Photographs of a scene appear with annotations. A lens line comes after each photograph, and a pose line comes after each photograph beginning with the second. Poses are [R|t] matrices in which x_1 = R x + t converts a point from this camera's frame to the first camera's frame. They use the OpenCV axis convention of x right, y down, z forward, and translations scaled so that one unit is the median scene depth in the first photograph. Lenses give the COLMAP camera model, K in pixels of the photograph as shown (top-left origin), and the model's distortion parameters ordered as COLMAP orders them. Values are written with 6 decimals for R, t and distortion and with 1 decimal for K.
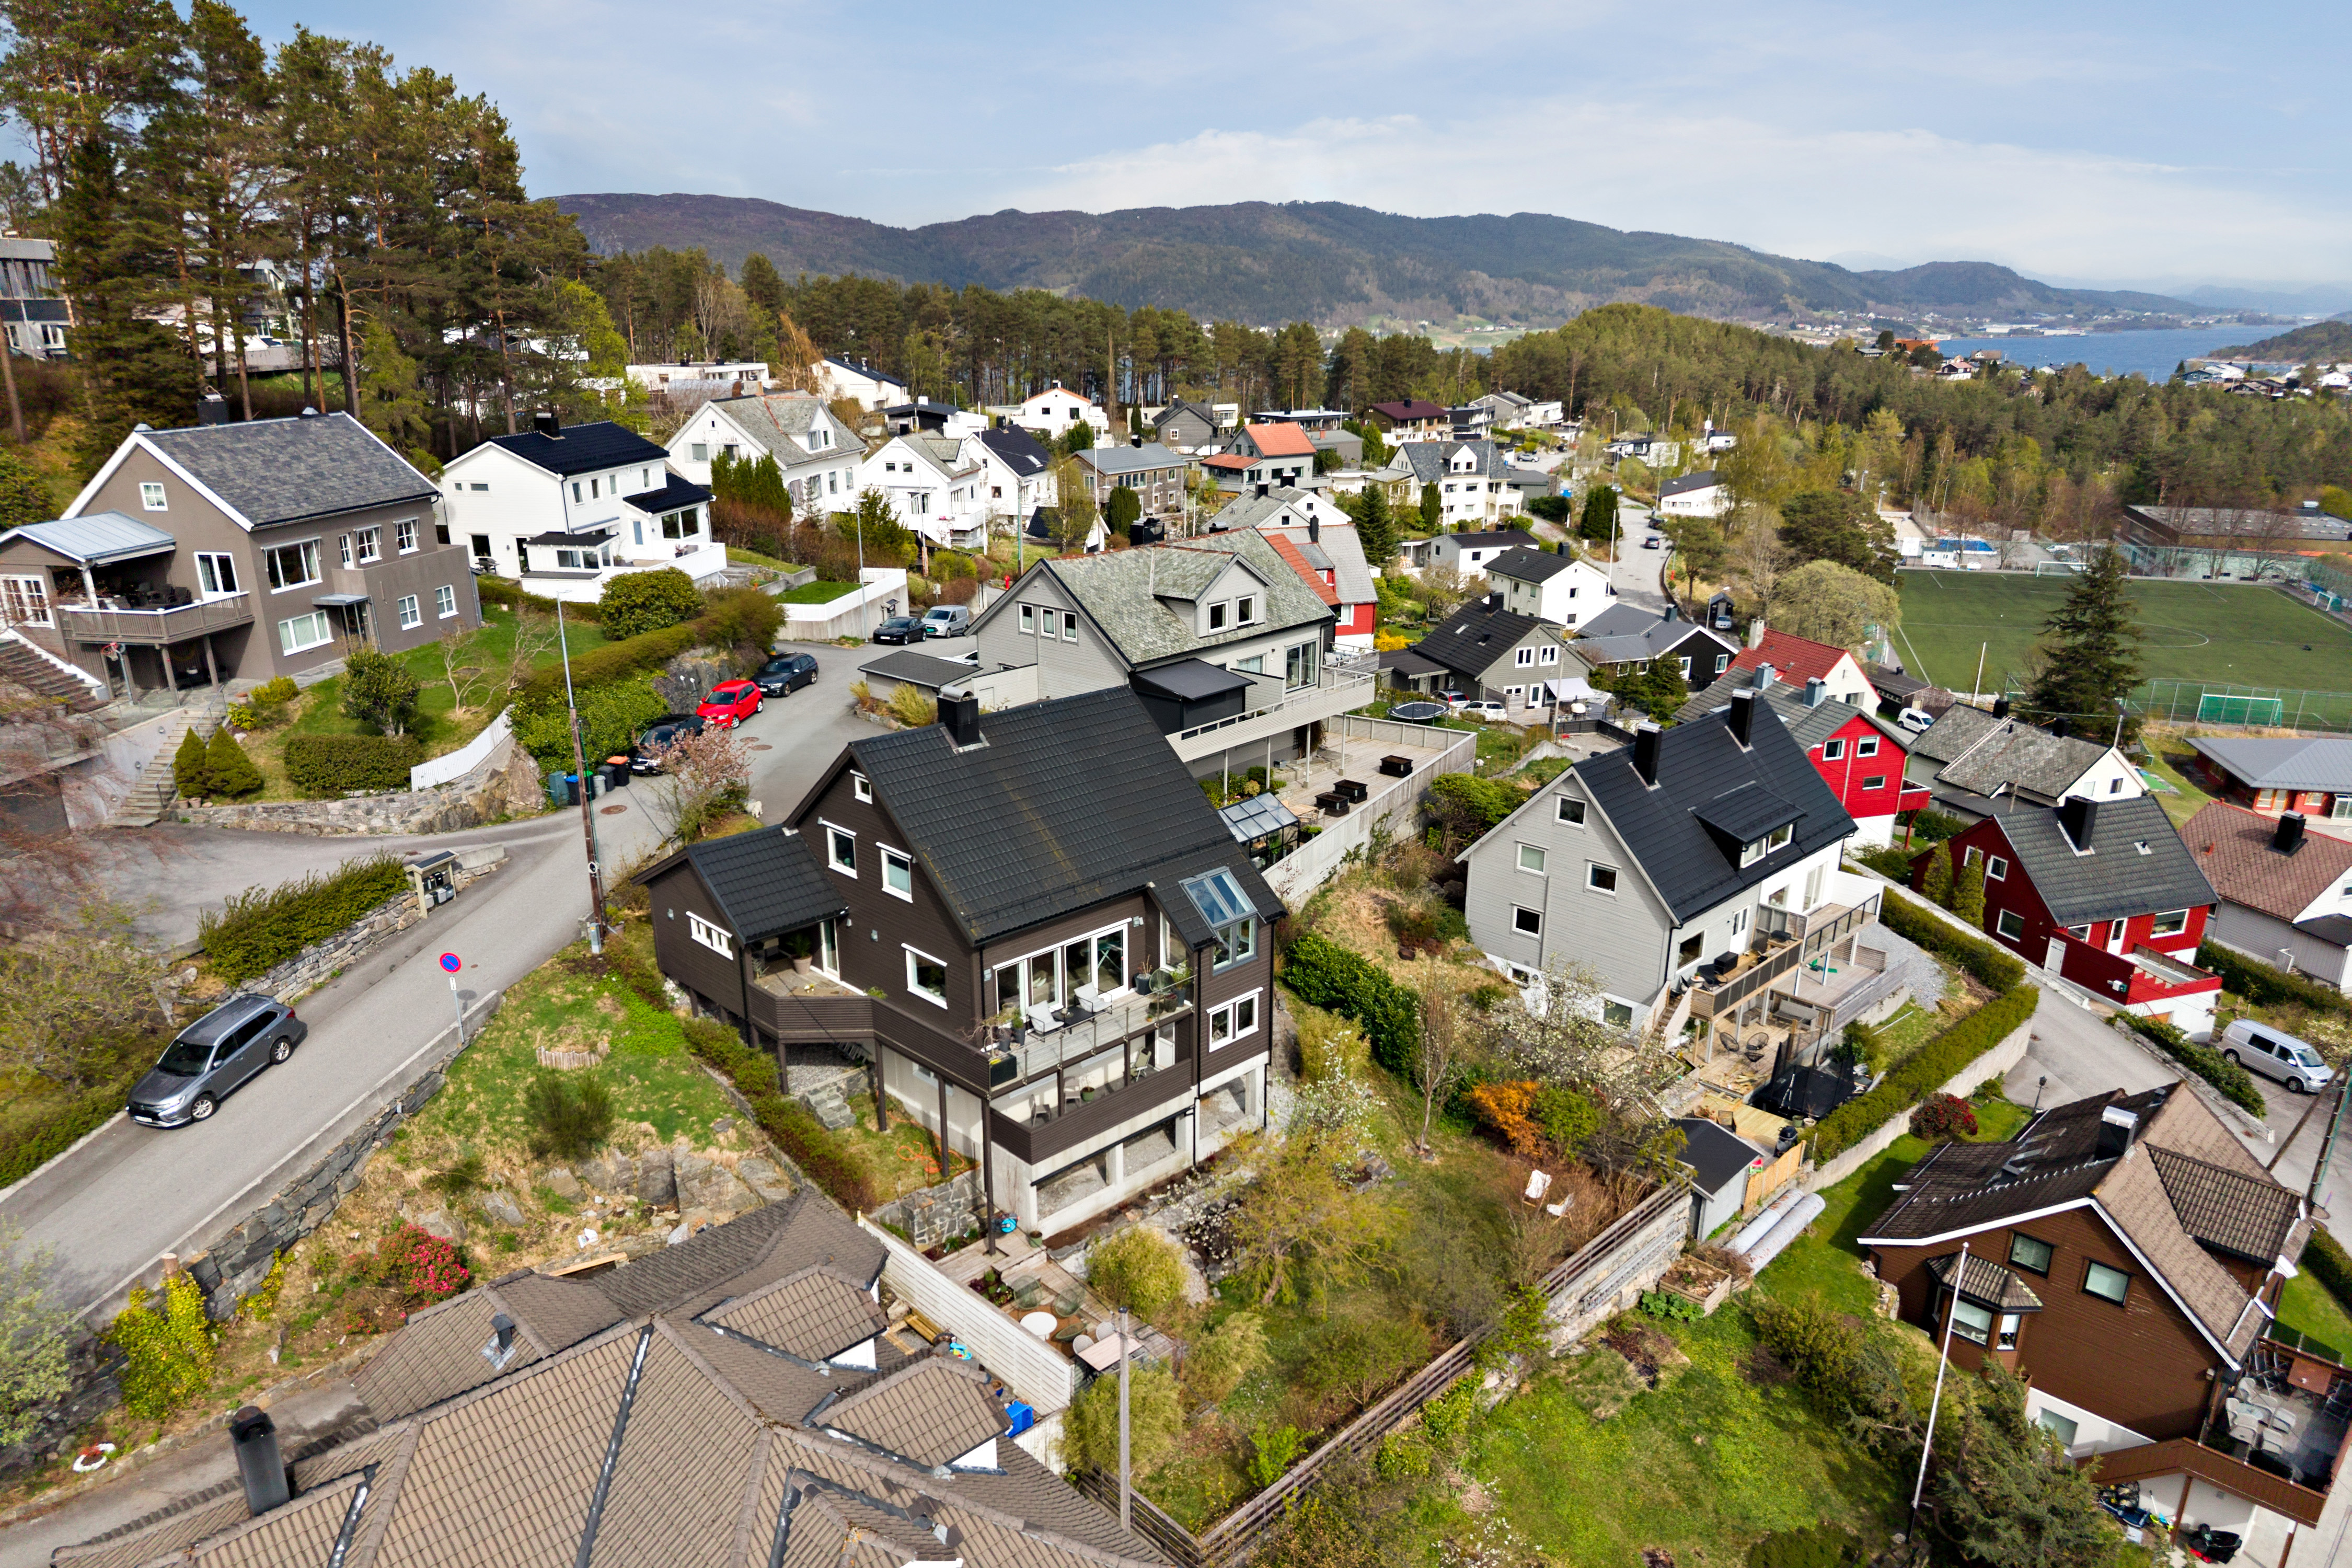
lens RADIAL K [[1561.7, 0, 1172.0], [0, 1561.7, 768.5], [0, 0, 1]] dist [0.025775, -0.001477]
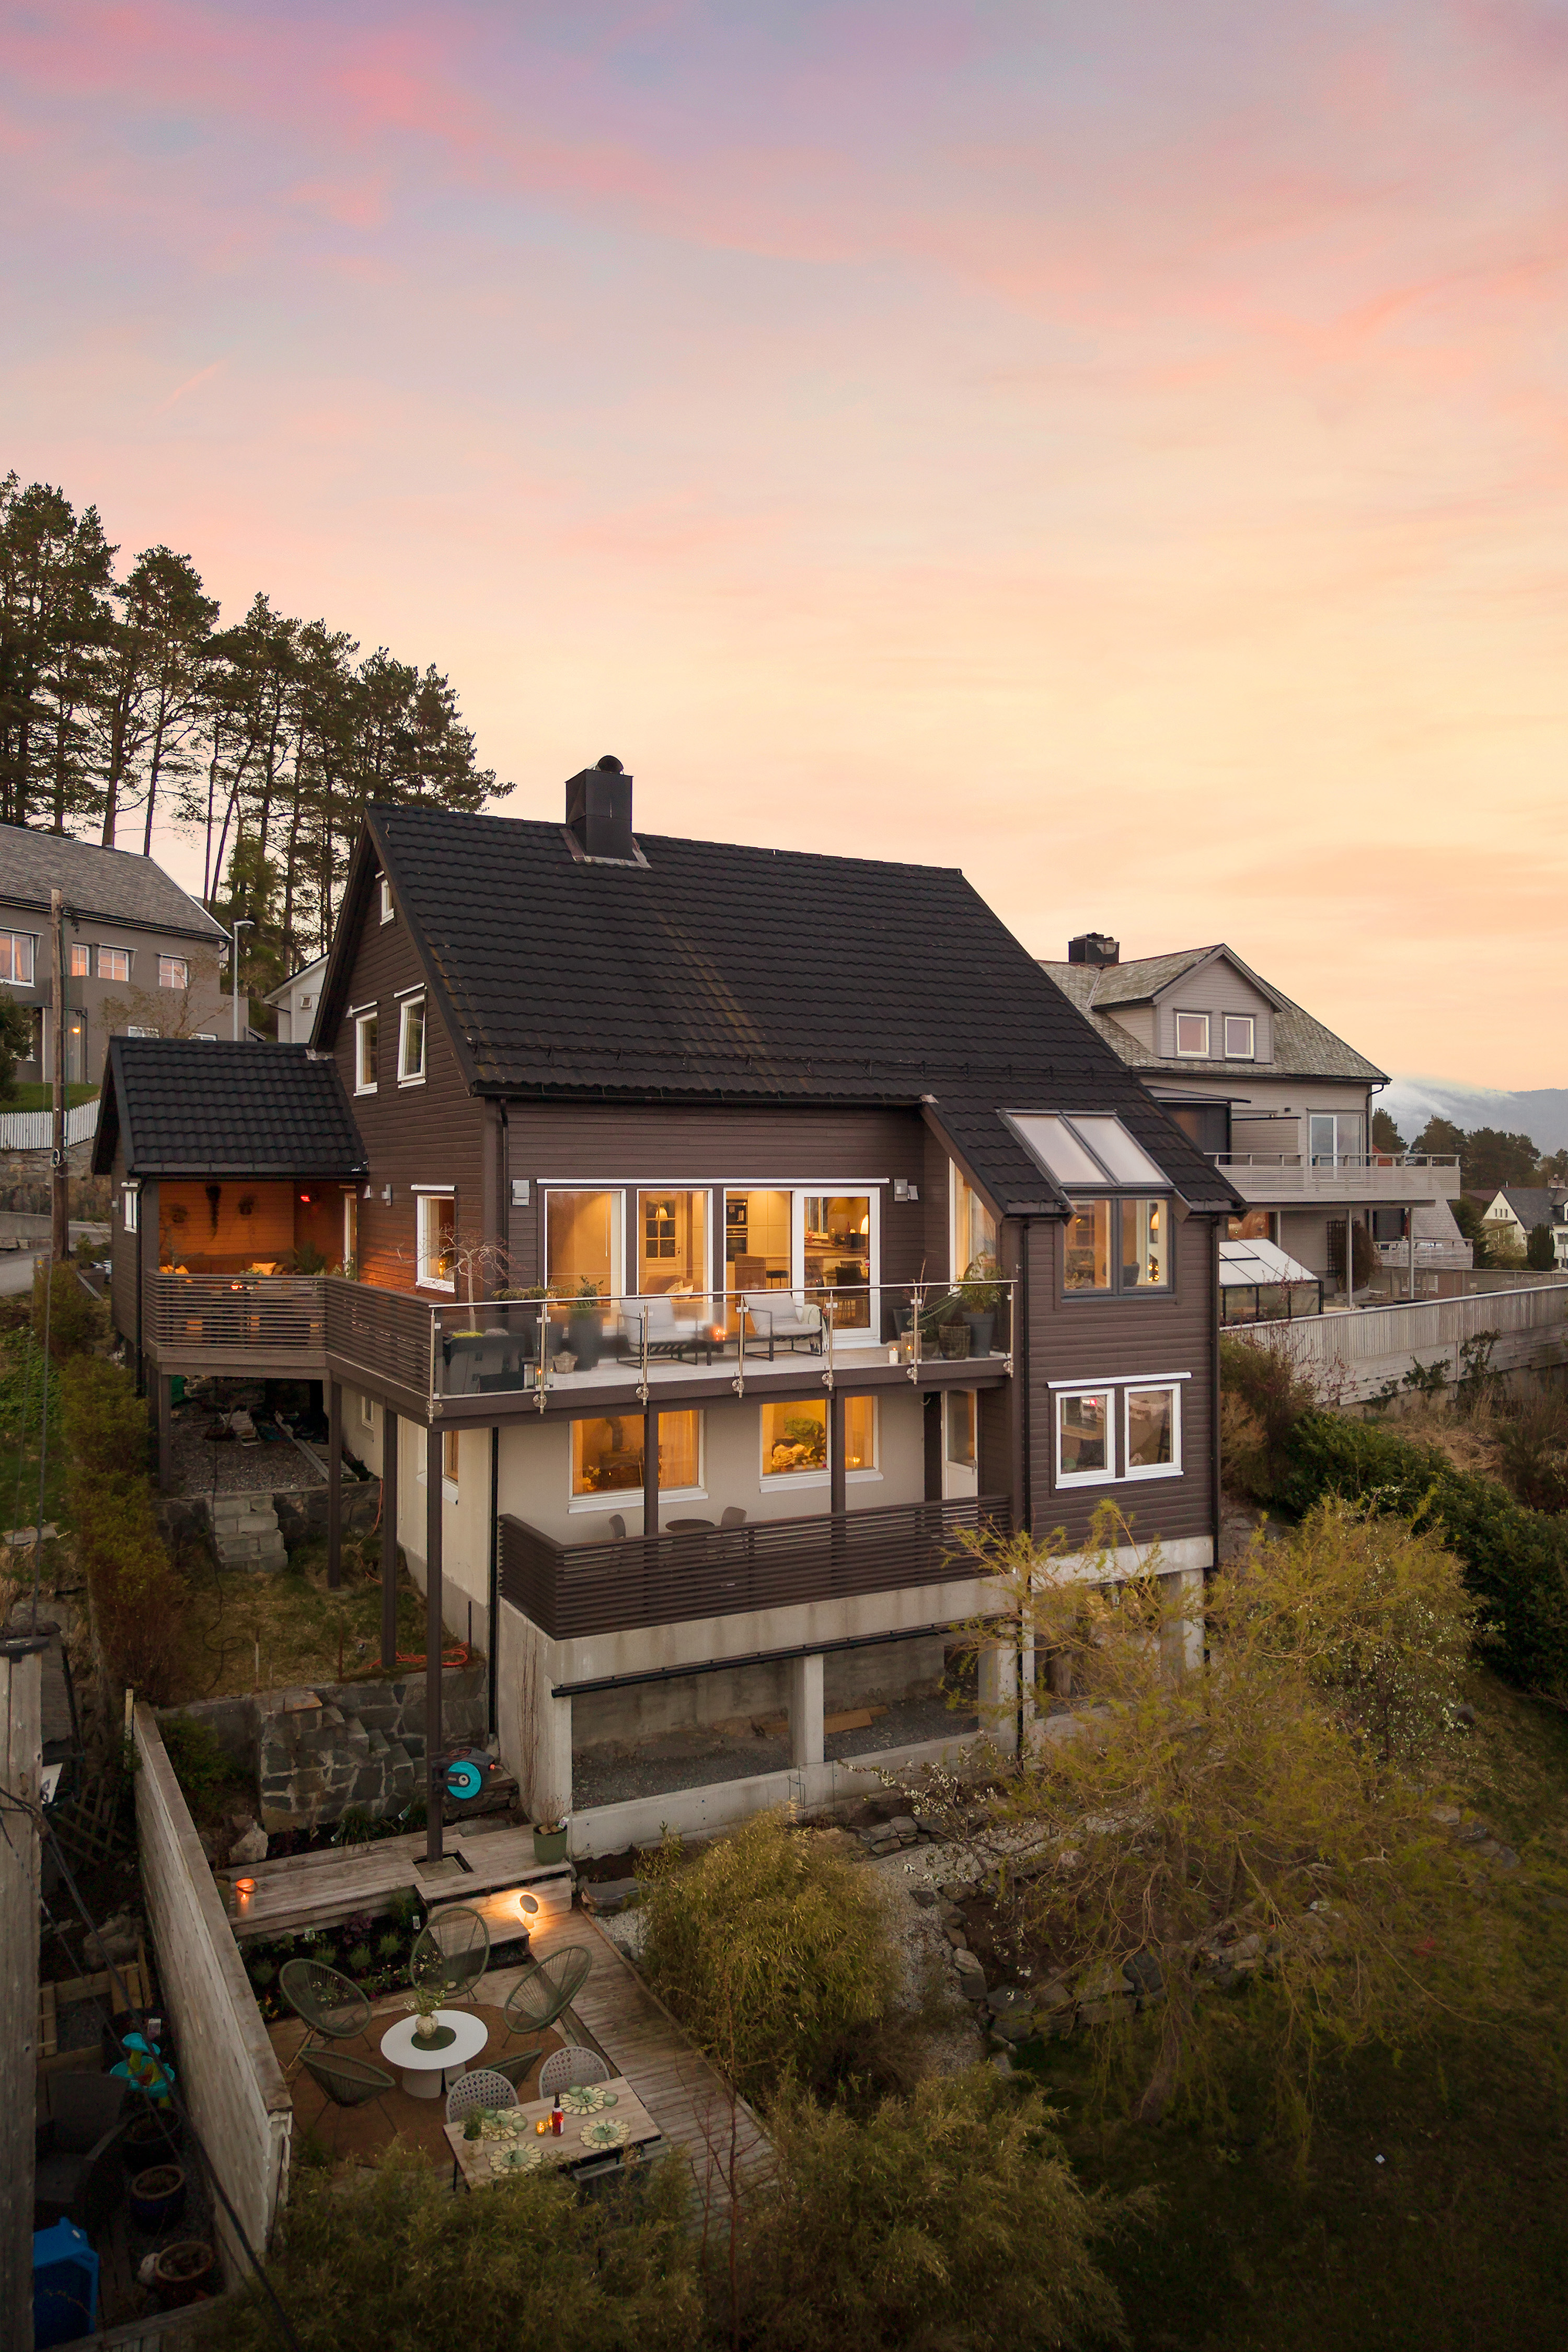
lens RADIAL K [[1566.4, 0, 779.9], [0, 1566.4, 1118.6], [0, 0, 1]] dist [0.018147, -0.000359]
pose [[0.959235, -0.013988, -0.282263, 0.056824], [-0.072911, 0.952713, -0.294994, 0.165151], [0.273042, 0.303549, 0.912856, 0.411619]]
